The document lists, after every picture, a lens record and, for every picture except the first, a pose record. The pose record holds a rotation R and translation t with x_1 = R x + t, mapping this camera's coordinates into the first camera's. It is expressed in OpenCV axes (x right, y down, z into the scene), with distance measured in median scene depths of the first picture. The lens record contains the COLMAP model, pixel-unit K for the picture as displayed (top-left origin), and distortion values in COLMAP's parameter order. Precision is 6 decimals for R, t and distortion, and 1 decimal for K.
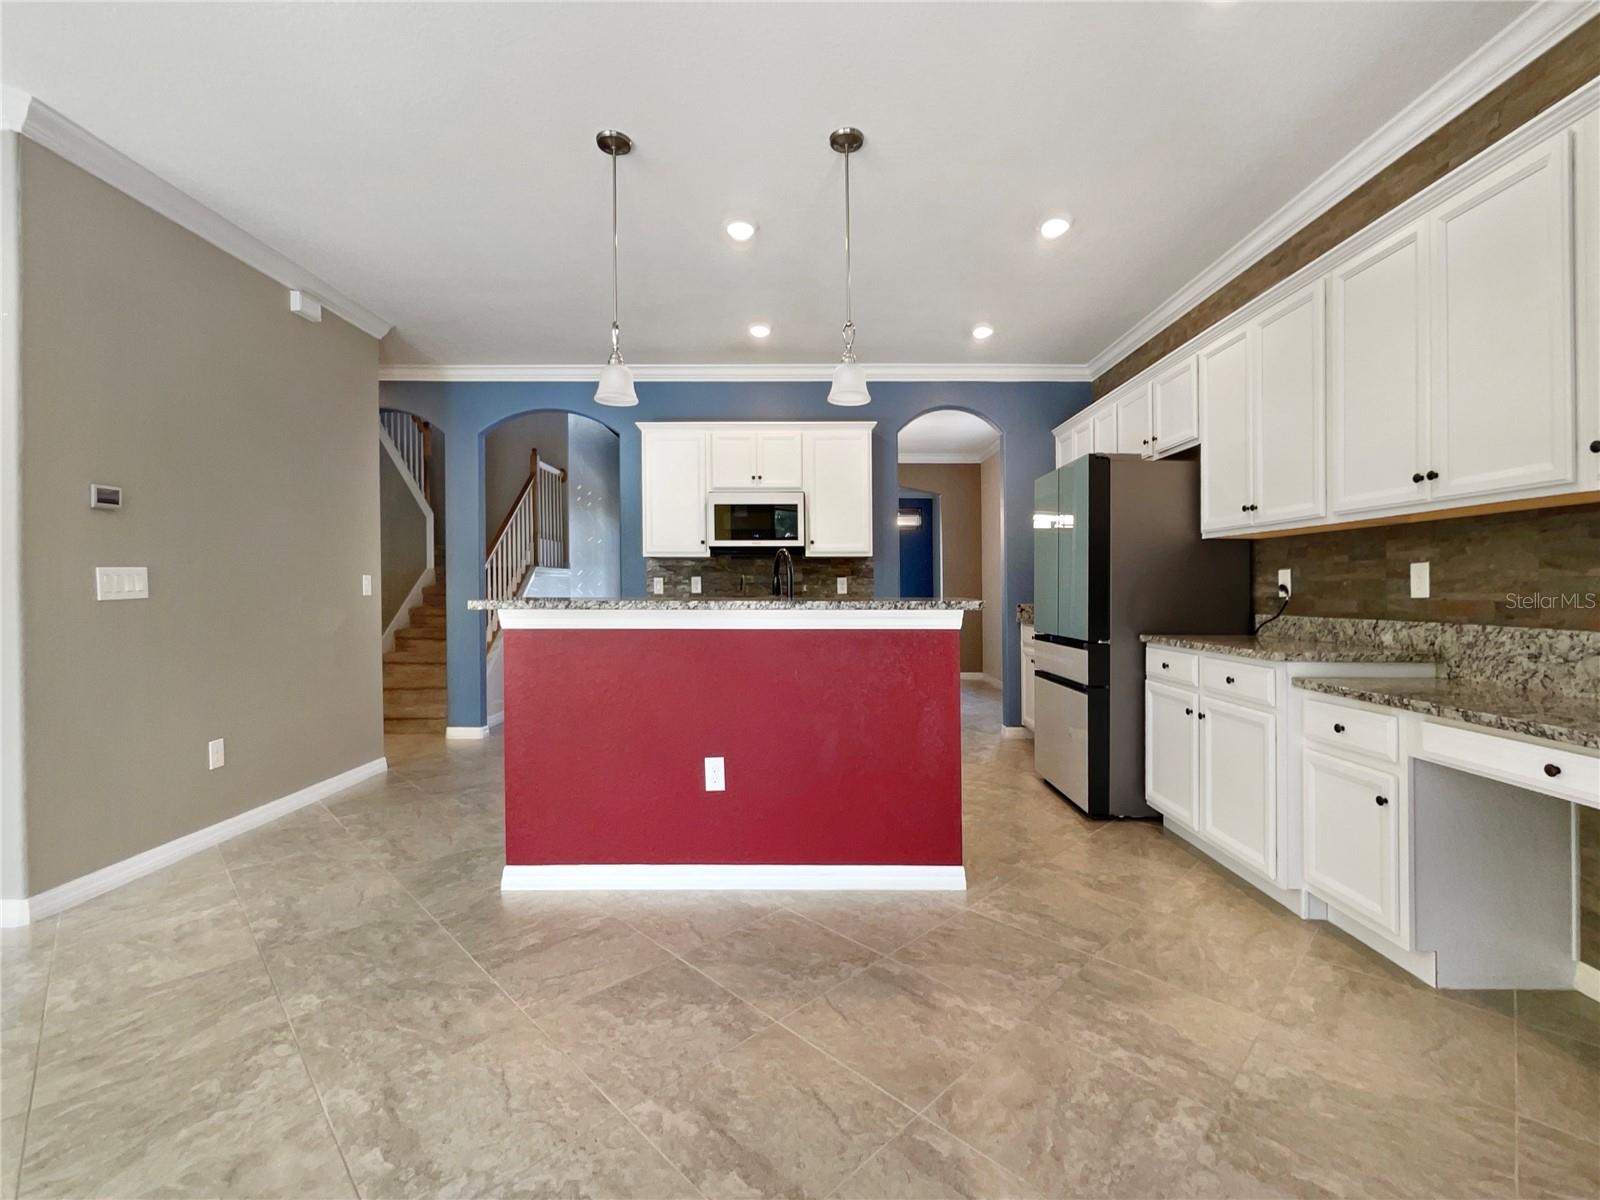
lens RADIAL K [[685.5, 0, 810.0], [0, 685.5, 597.1], [0, 0, 1]] dist [-0.001746, -0.000016]
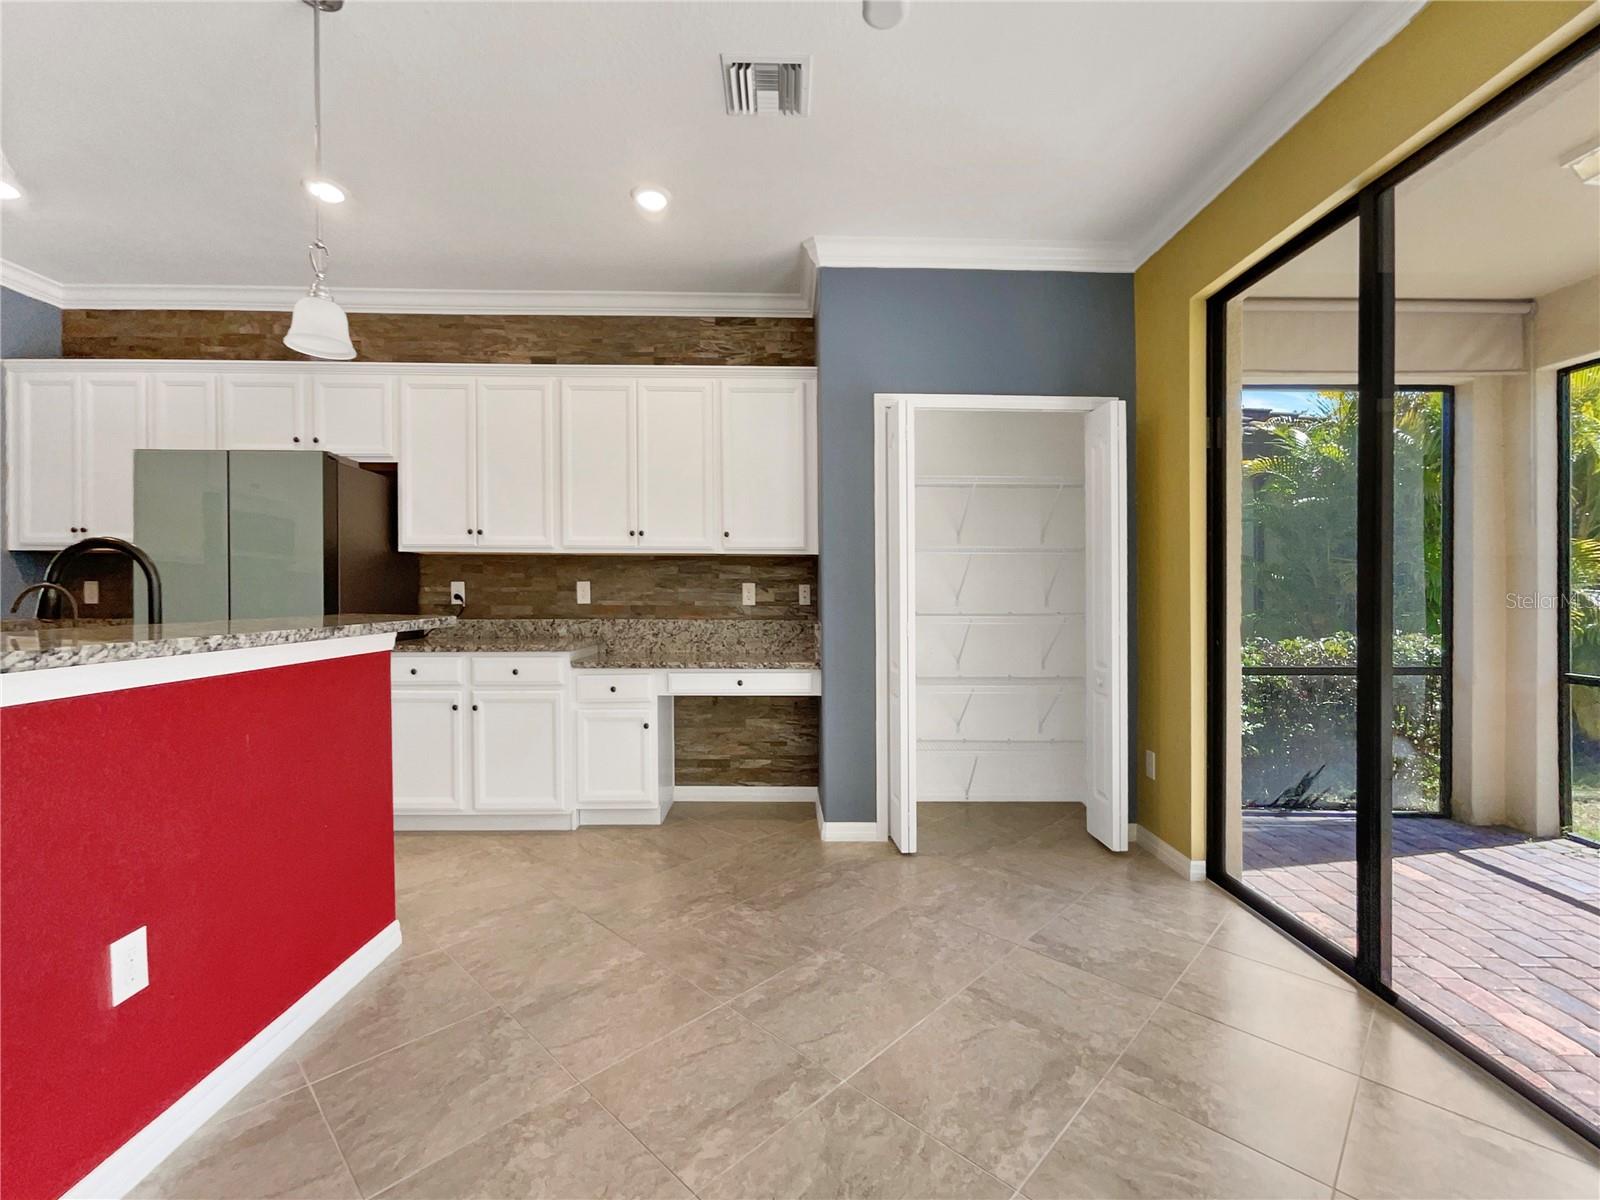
lens RADIAL K [[685.5, 0, 806.9], [0, 685.5, 592.5], [0, 0, 1]] dist [-0.001746, -0.000016]
pose [[-0.002562, -0.003188, 0.999992, -0.708439], [0.009736, 0.999947, 0.003213, -0.025694], [-0.999949, 0.009744, -0.002531, 0.510098]]
